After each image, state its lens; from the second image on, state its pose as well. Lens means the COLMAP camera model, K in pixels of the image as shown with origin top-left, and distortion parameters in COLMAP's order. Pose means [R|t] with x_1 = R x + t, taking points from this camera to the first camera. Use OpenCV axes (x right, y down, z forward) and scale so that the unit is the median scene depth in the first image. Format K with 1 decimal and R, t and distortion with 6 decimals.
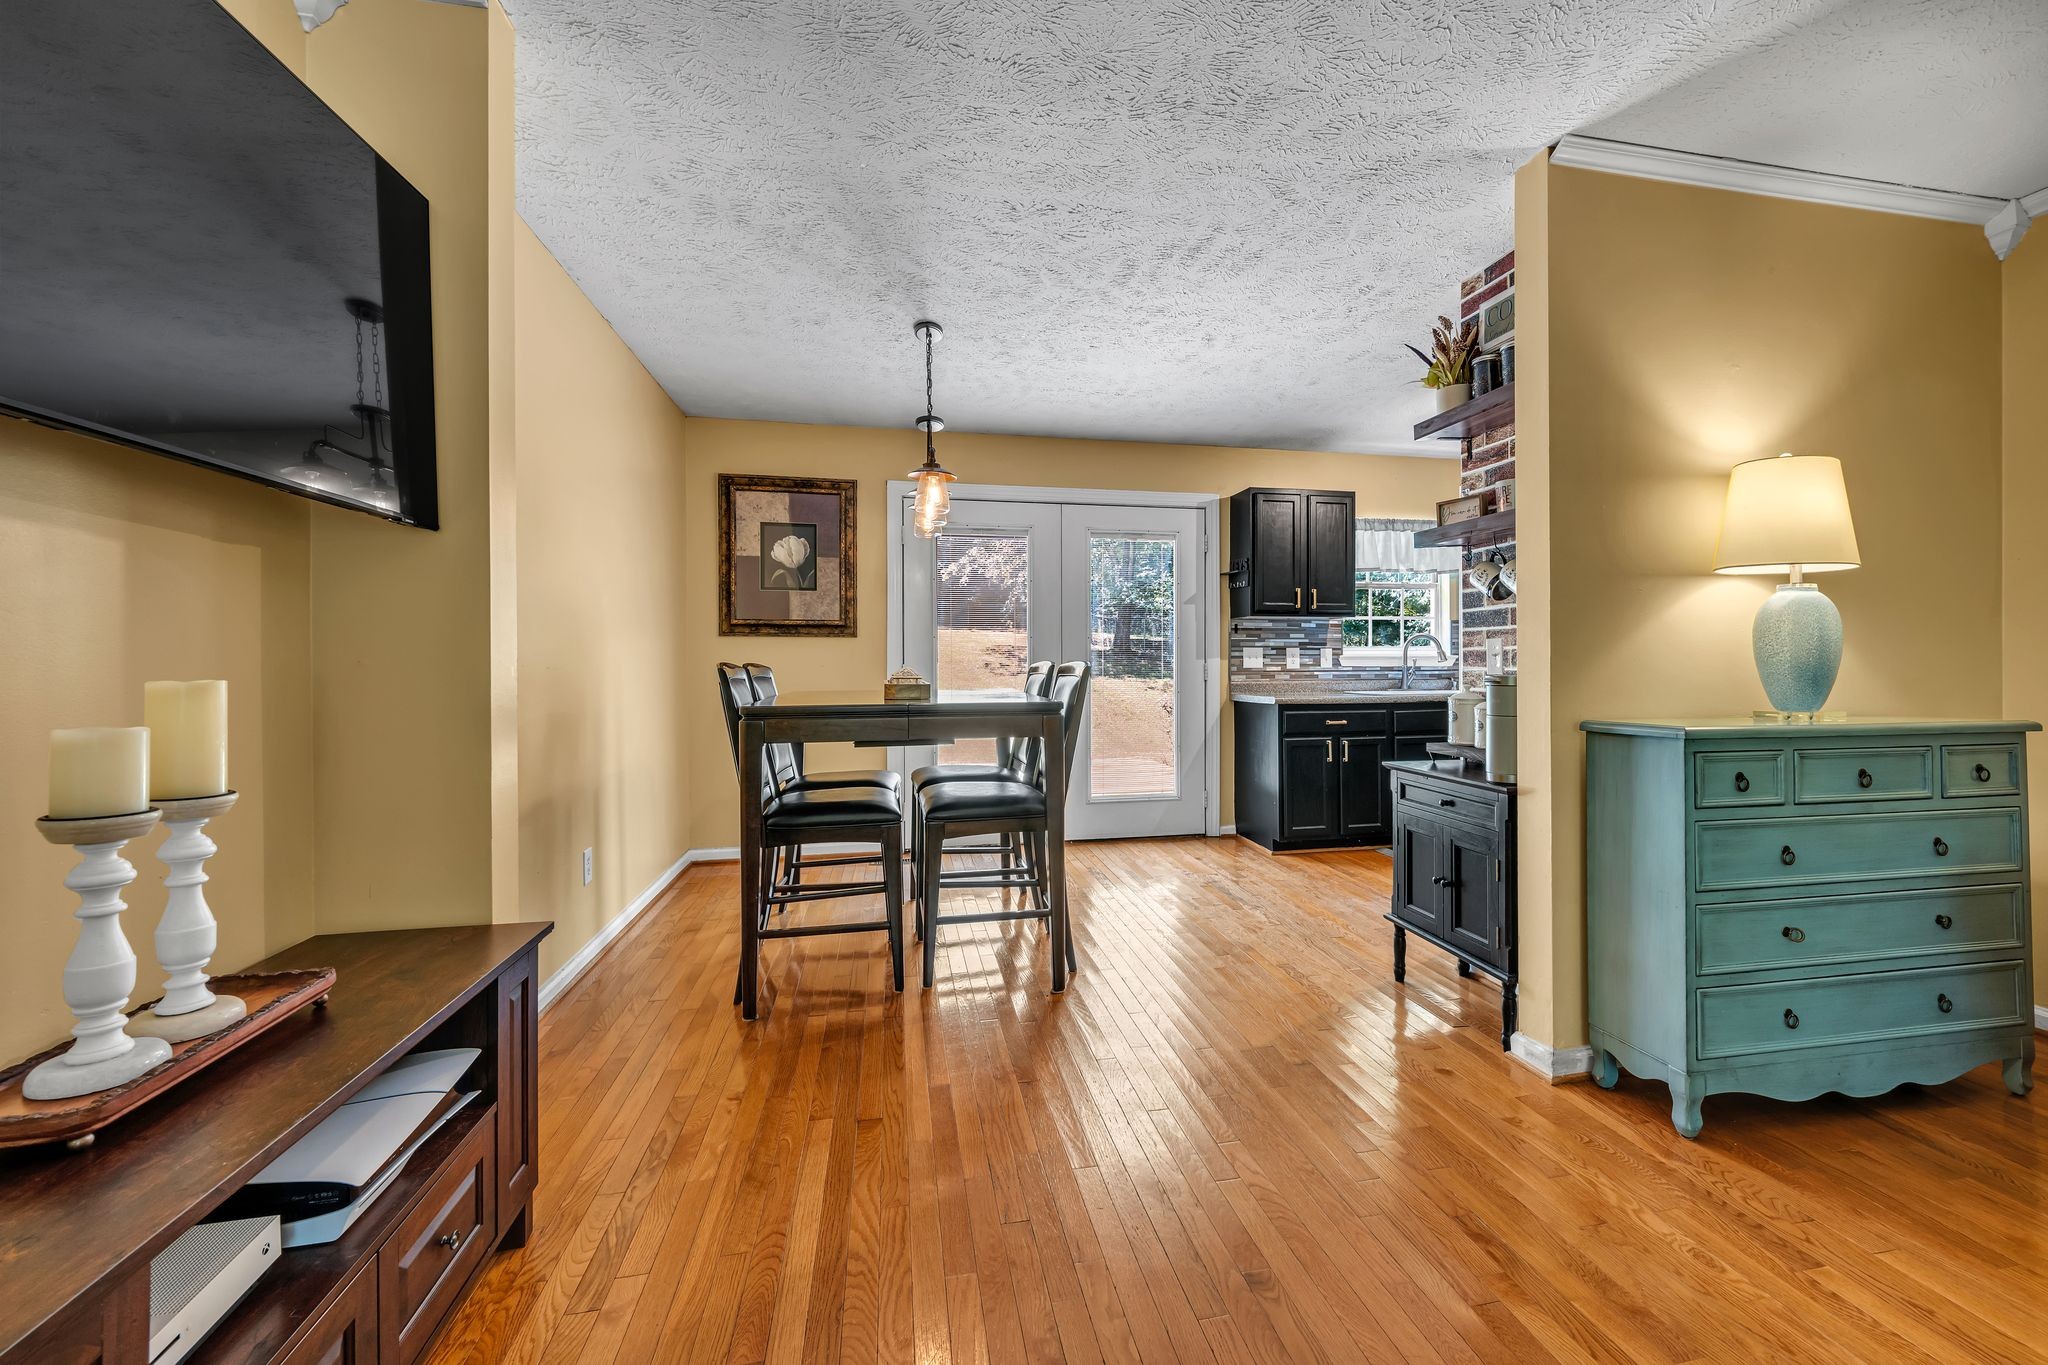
lens RADIAL K [[840.0, 0, 1075.5], [0, 840.0, 668.1], [0, 0, 1]] dist [-0.000888, 0.000013]
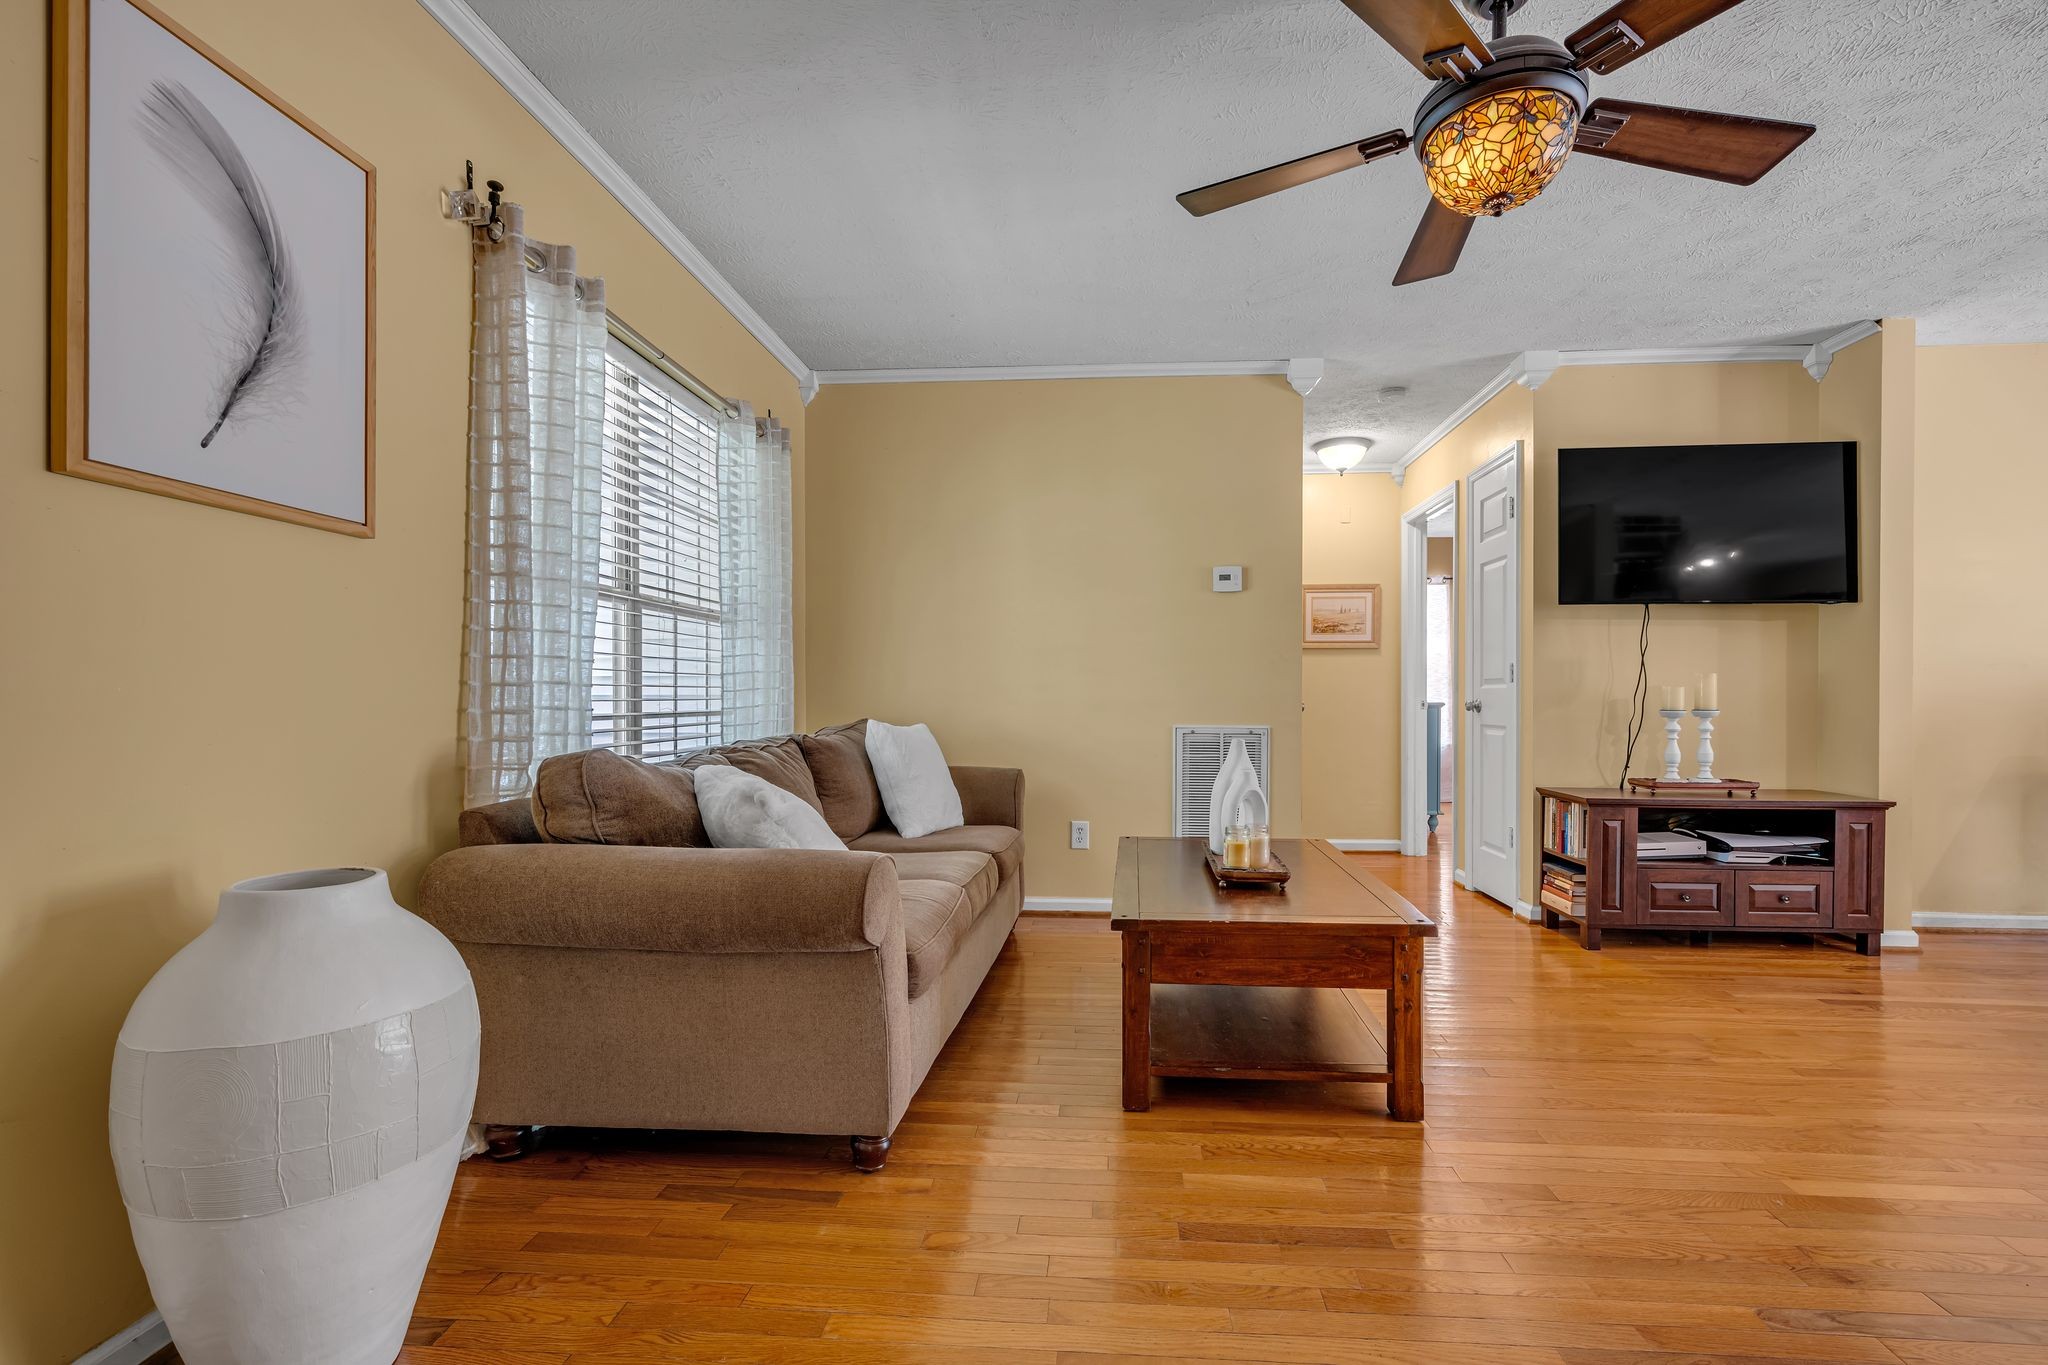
lens RADIAL K [[914.6, 0, 1042.4], [0, 914.6, 693.4], [0, 0, 1]] dist [0.003418, 0.000648]
pose [[-0.285136, 0.003810, -0.958479, 0.681929], [-0.004418, 0.999976, 0.005290, 0.019696], [0.958477, 0.005743, -0.285112, -0.092061]]
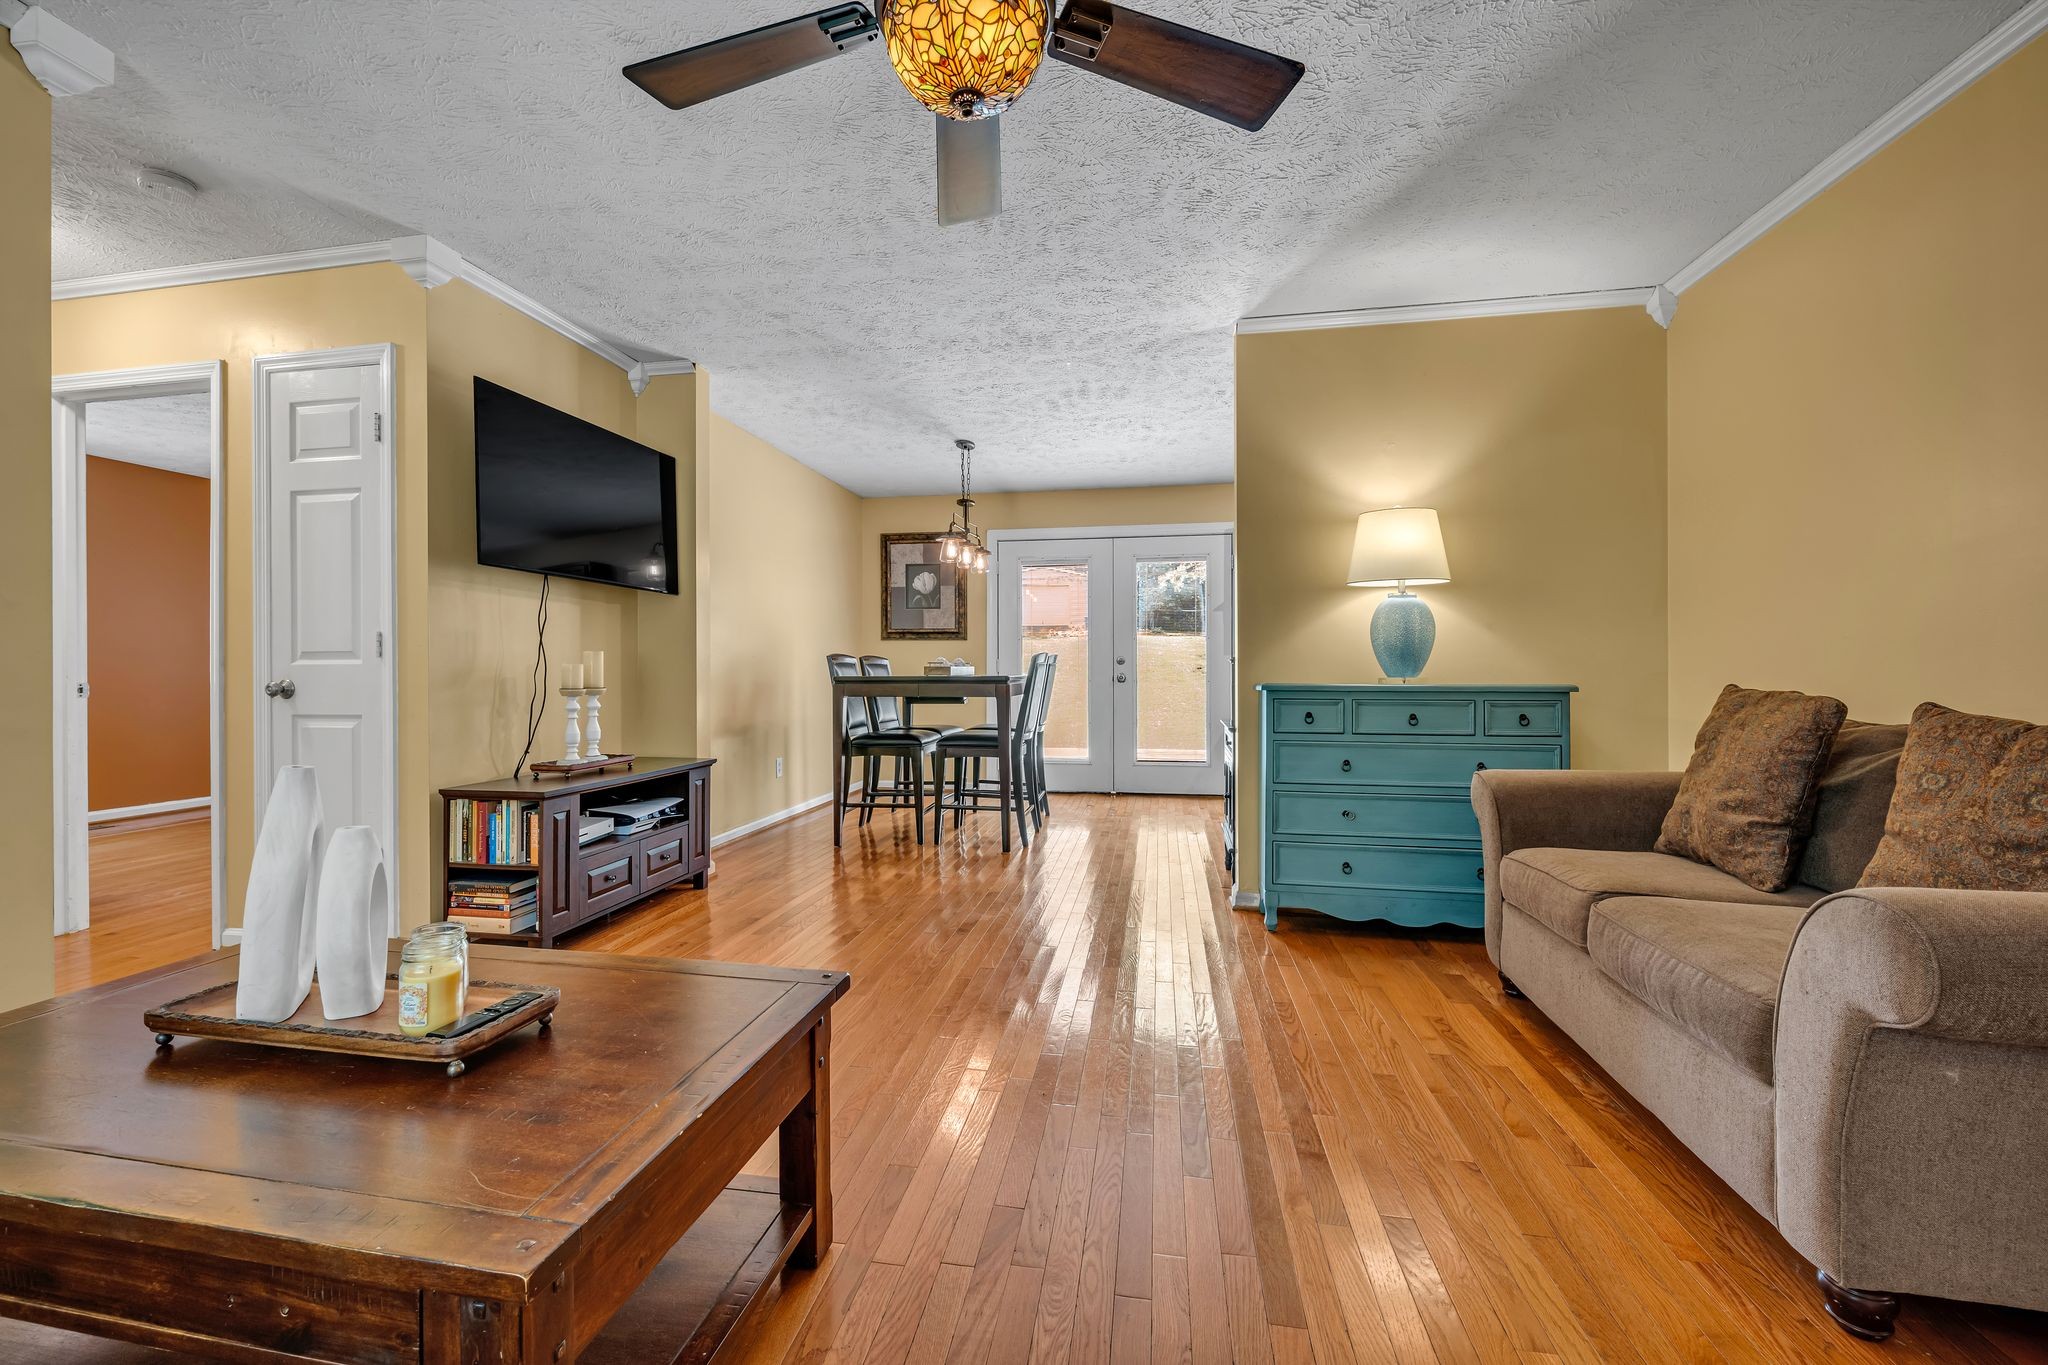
lens RADIAL K [[838.0, 0, 1015.3], [0, 838.0, 672.9], [0, 0, 1]] dist [-0.000446, 0.000037]
pose [[0.923997, 0.002627, -0.382390, 0.372461], [-0.004051, 0.999988, -0.002920, 0.023462], [0.382378, 0.004247, 0.923996, -0.300936]]
